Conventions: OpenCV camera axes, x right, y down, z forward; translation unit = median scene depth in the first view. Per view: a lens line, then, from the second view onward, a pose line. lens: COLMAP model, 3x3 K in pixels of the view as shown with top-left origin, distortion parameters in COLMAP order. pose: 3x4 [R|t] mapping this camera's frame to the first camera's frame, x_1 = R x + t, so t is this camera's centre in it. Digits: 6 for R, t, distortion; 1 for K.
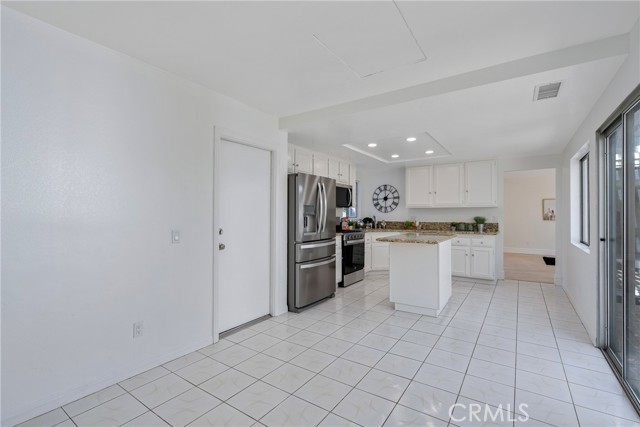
lens RADIAL K [[289.9, 0, 319.6], [0, 289.9, 214.6], [0, 0, 1]] dist [-0.002772, -0.000329]
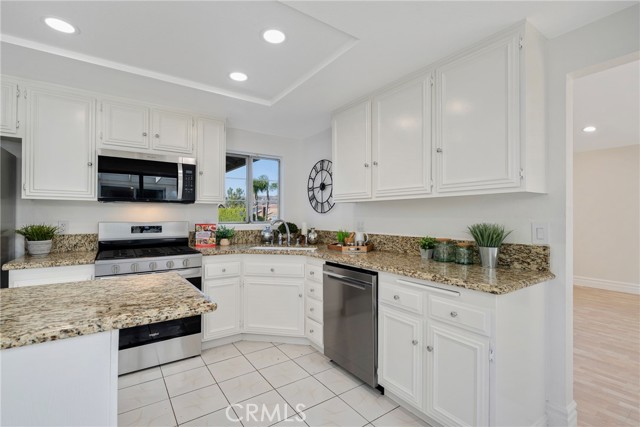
lens RADIAL K [[295.4, 0, 319.0], [0, 295.4, 212.2], [0, 0, 1]] dist [0.002223, -0.000115]
pose [[0.935164, -0.003643, -0.354196, 0.445815], [-0.001978, 0.999878, -0.015509, -0.001191], [0.354209, 0.015204, 0.935043, 0.552715]]
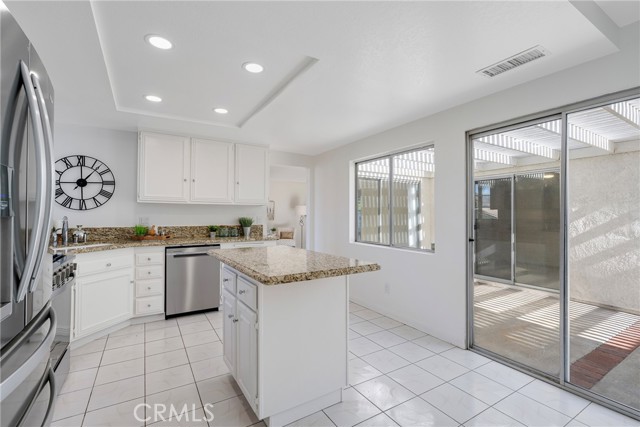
lens RADIAL K [[292.5, 0, 319.1], [0, 292.5, 211.3], [0, 0, 1]] dist [0.002789, 0.000075]
pose [[0.411422, 0.013221, 0.911349, -0.072488], [-0.001330, 0.999902, -0.013906, 0.001200], [-0.911444, 0.004509, 0.411399, 0.452529]]
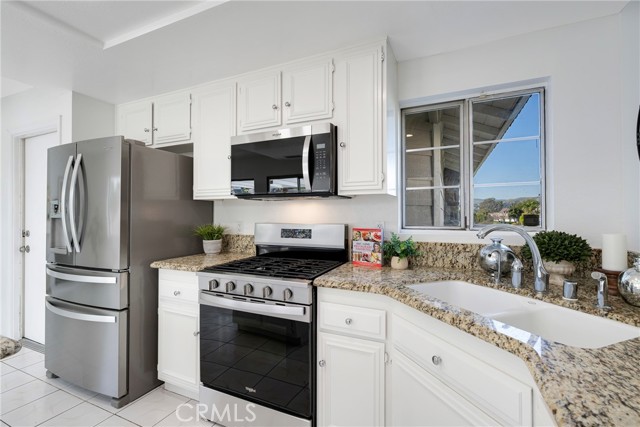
lens RADIAL K [[288.6, 0, 320.9], [0, 288.6, 211.4], [0, 0, 1]] dist [-0.001751, -0.000233]
pose [[0.177716, -0.011842, -0.984010, 0.372385], [-0.001717, 0.999922, -0.012344, -0.002927], [0.984080, 0.003883, 0.177682, 0.857687]]
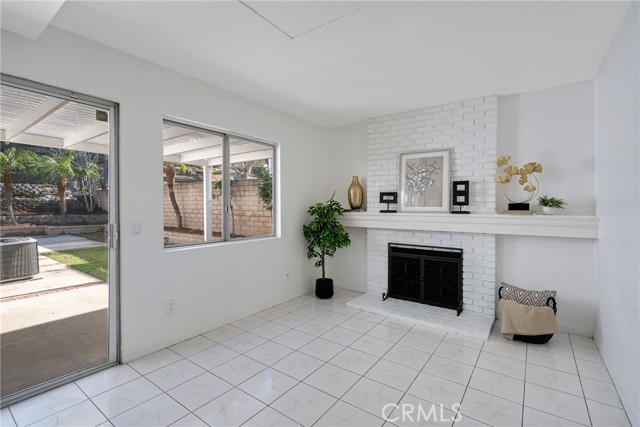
lens RADIAL K [[288.6, 0, 320.9], [0, 288.6, 211.4], [0, 0, 1]] dist [-0.001751, -0.000233]
pose [[-0.999728, -0.005022, 0.022757, 0.014604], [-0.004589, 0.999809, 0.019016, 0.001095], [-0.022848, 0.018906, -0.999560, 0.577450]]
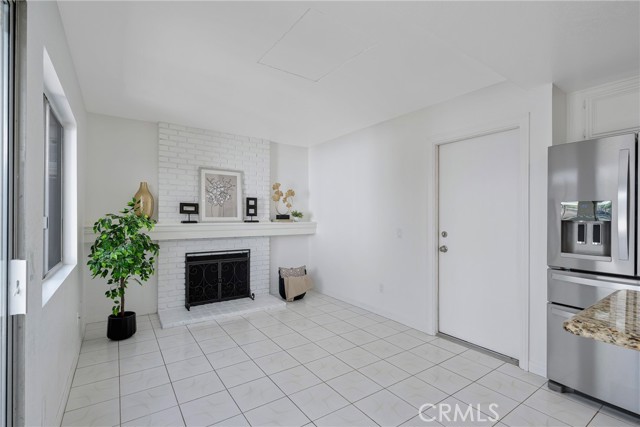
lens RADIAL K [[295.7, 0, 320.0], [0, 295.7, 213.5], [0, 0, 1]] dist [-0.003694, -0.000398]
pose [[-0.350676, -0.009255, -0.936451, 0.376430], [-0.005301, 0.999955, -0.007897, -0.002427], [0.936482, 0.002195, -0.350709, 0.450591]]
